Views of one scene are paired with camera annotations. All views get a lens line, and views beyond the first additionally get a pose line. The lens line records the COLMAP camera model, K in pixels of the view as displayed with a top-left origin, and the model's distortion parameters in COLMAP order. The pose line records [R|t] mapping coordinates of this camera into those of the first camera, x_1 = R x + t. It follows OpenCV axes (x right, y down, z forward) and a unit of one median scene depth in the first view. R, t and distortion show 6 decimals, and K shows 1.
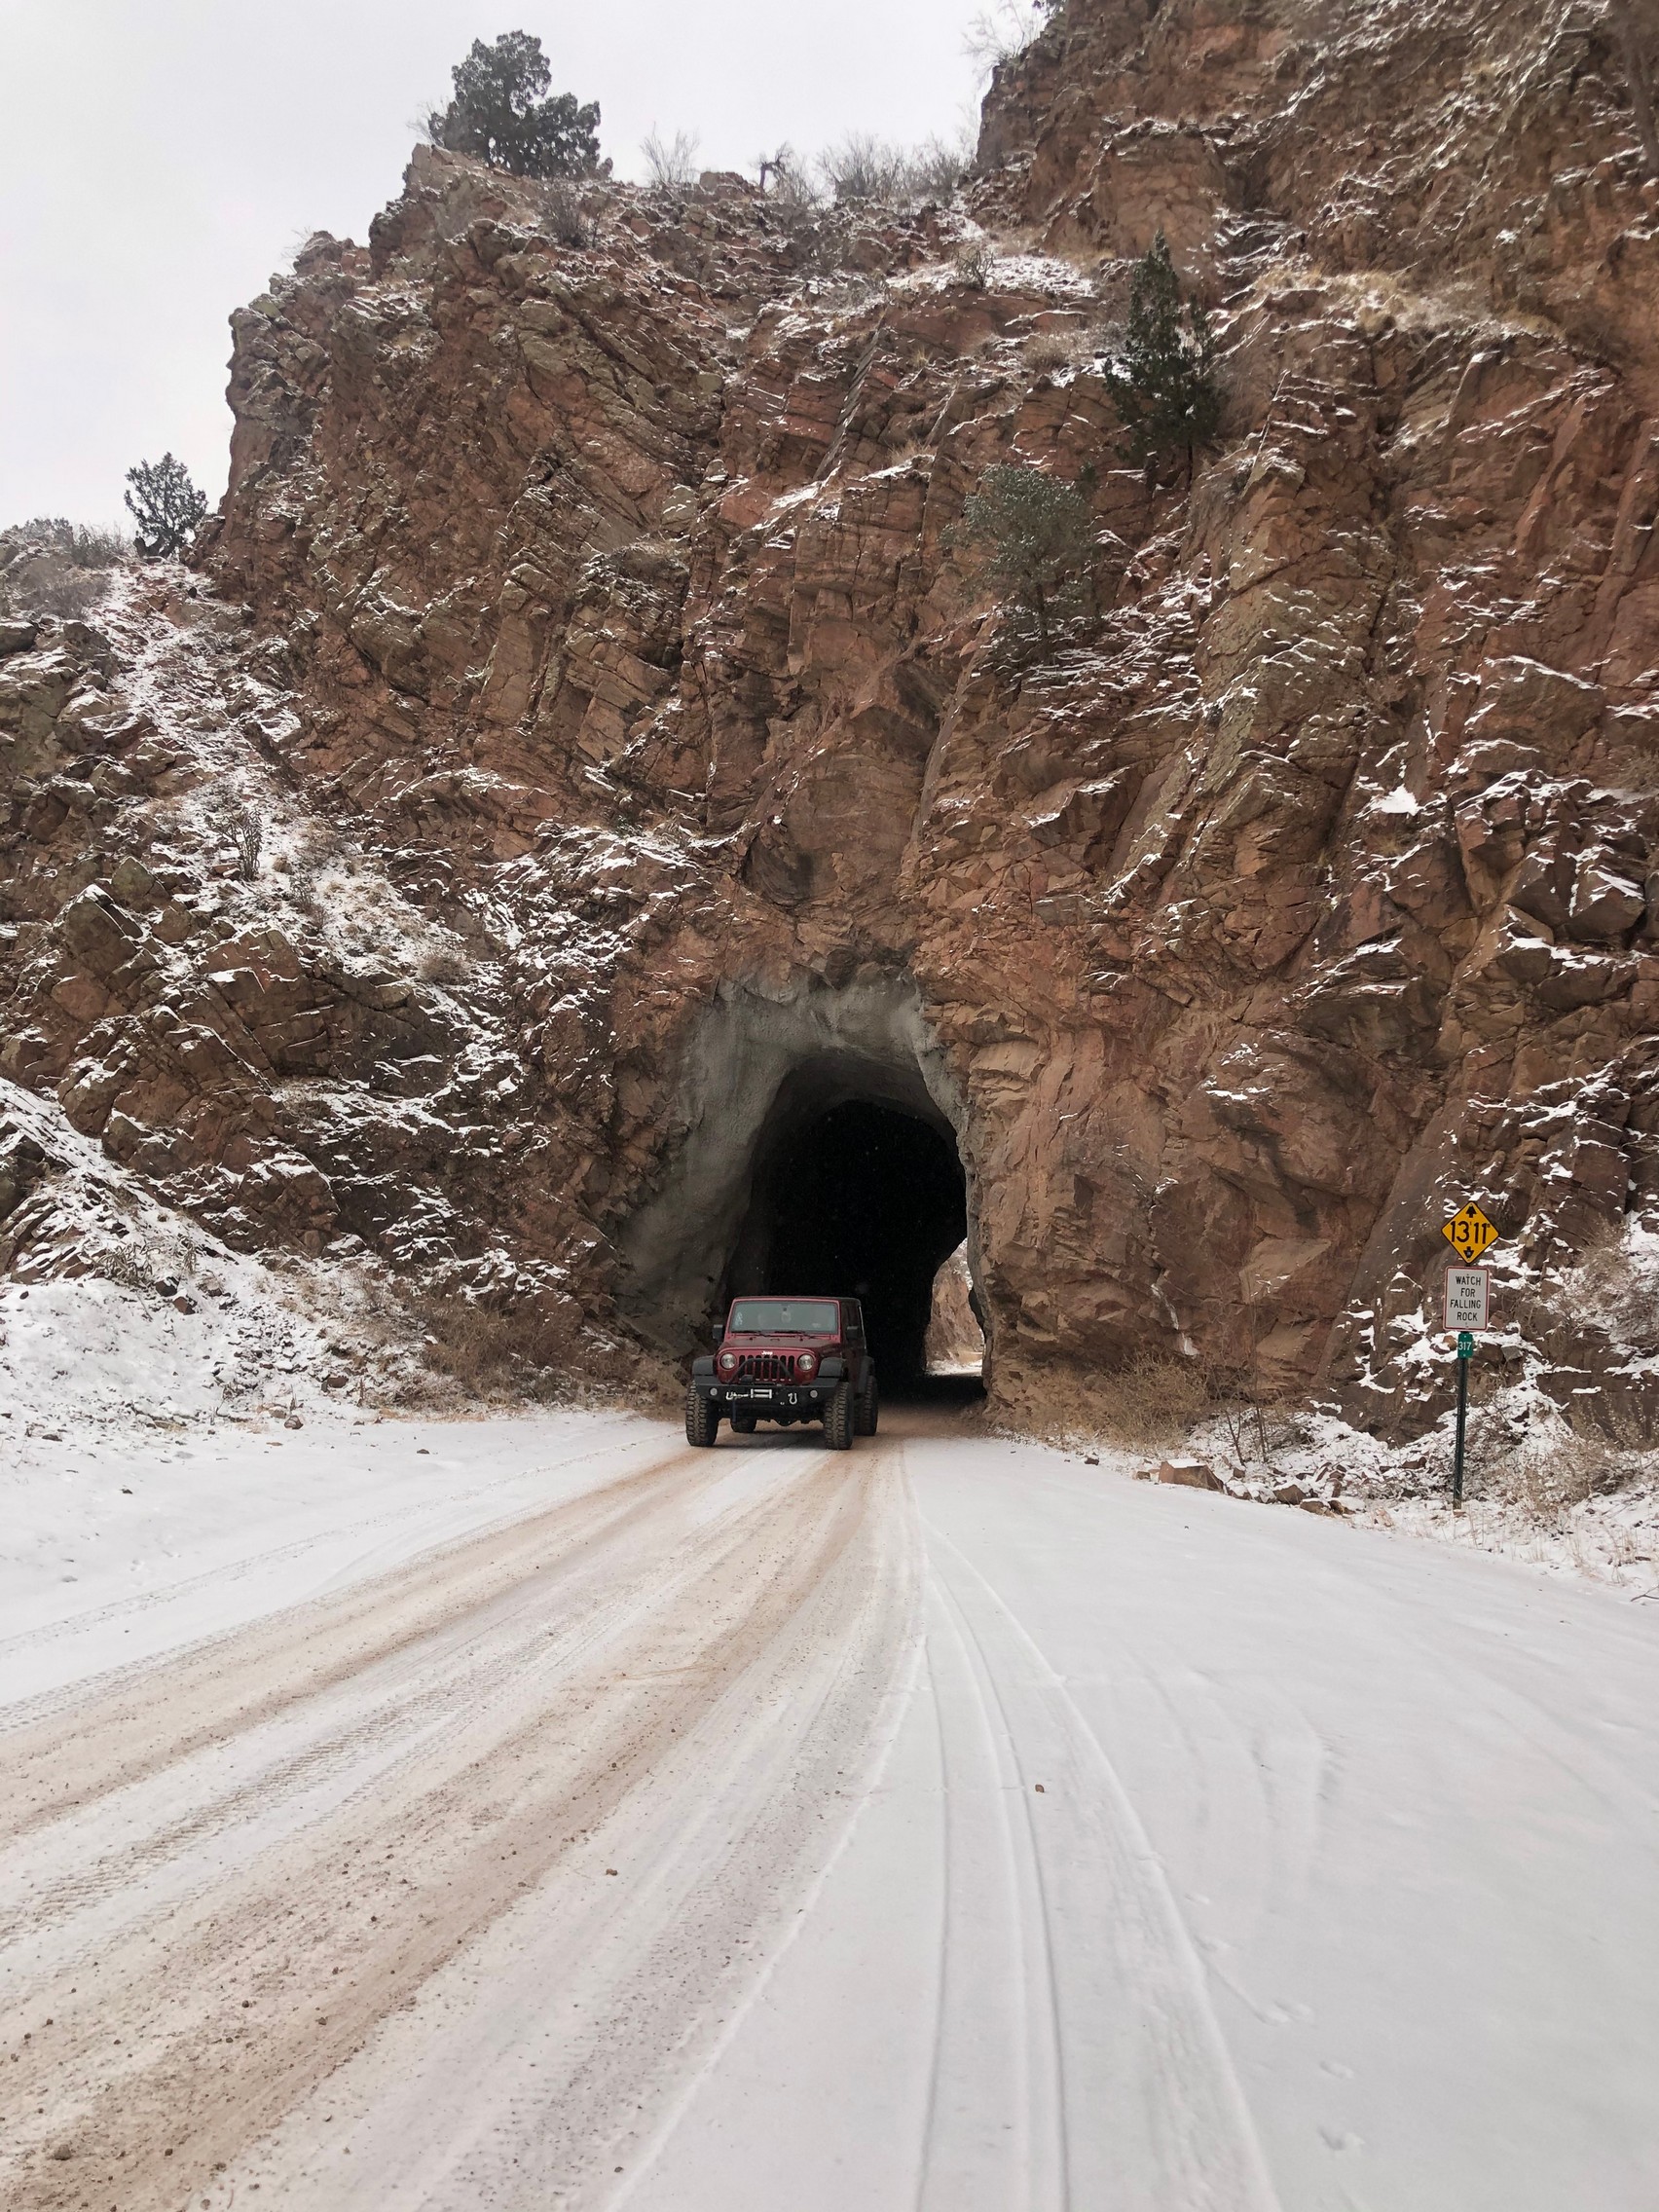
lens RADIAL K [[1775.5, 0, 829.5], [0, 1775.5, 1106.0], [0, 0, 1]] dist [0.093630, -0.244624]
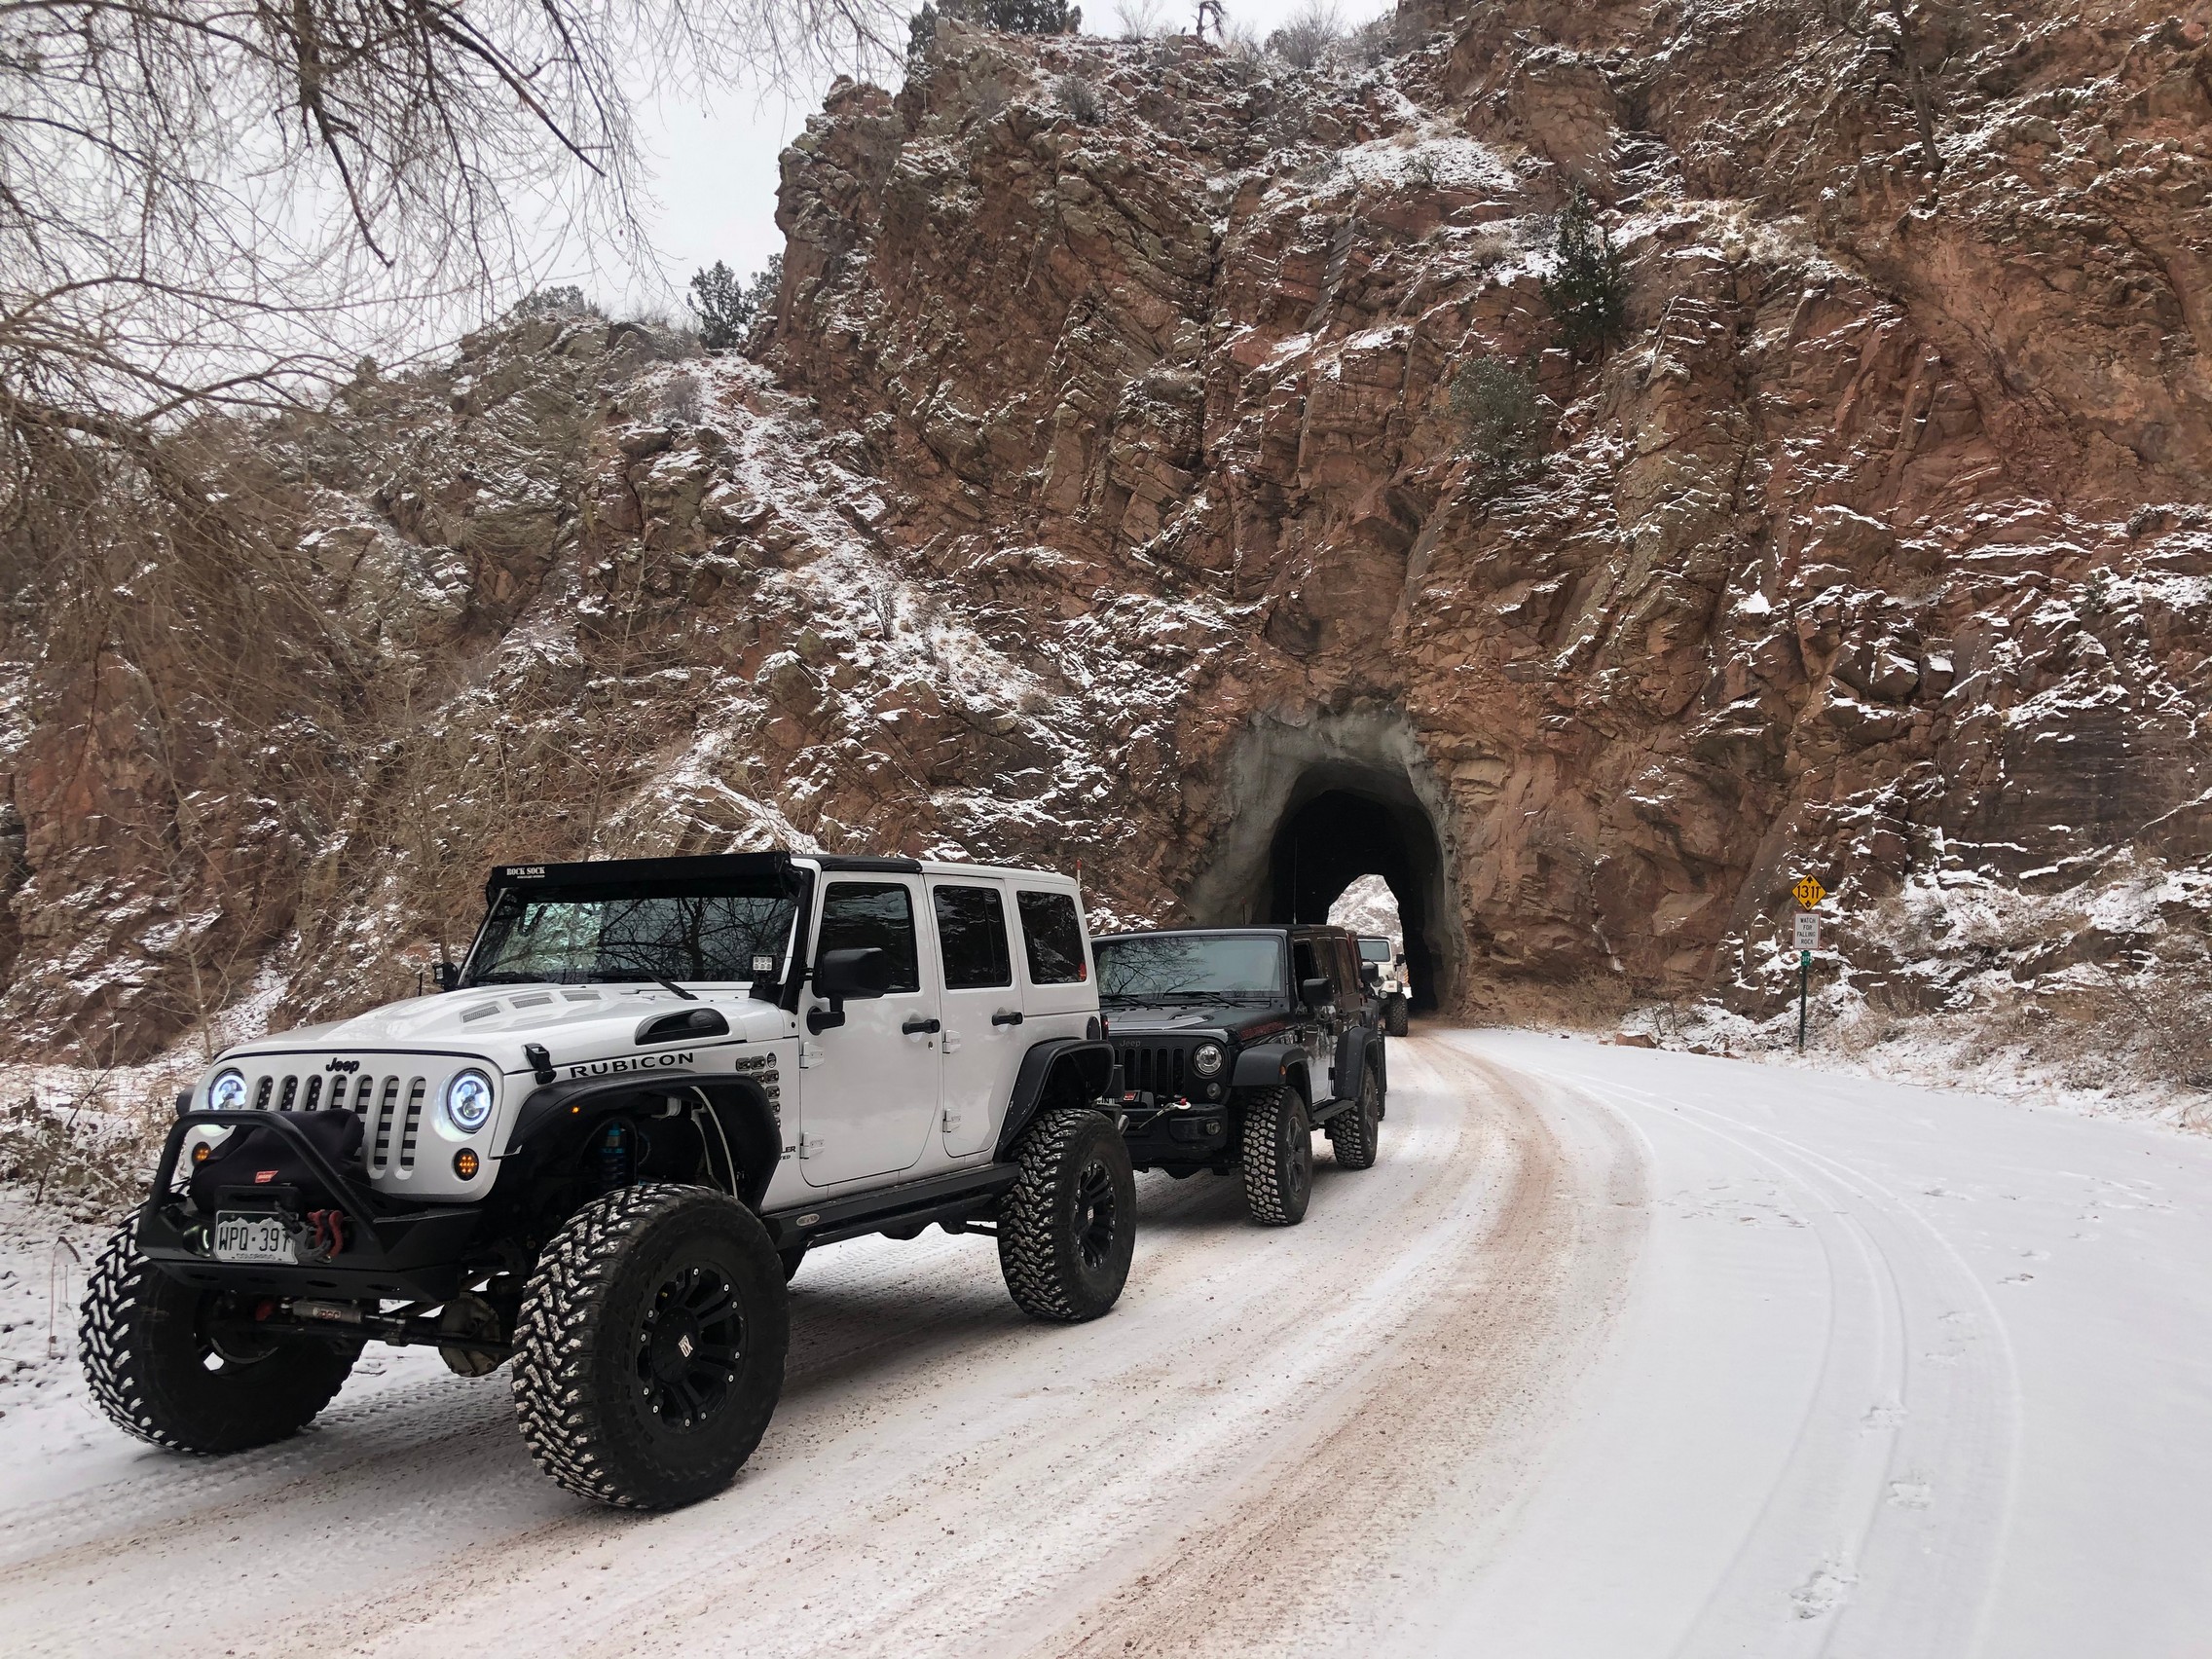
lens RADIAL K [[1730.1, 0, 1105.5], [0, 1730.1, 860.6], [0, 0, 1]] dist [0.106833, -0.307908]
pose [[0.999423, -0.023053, -0.024947, -0.153874], [0.024634, 0.997579, 0.065038, -0.048193], [0.023387, -0.065615, 0.997571, -0.383126]]
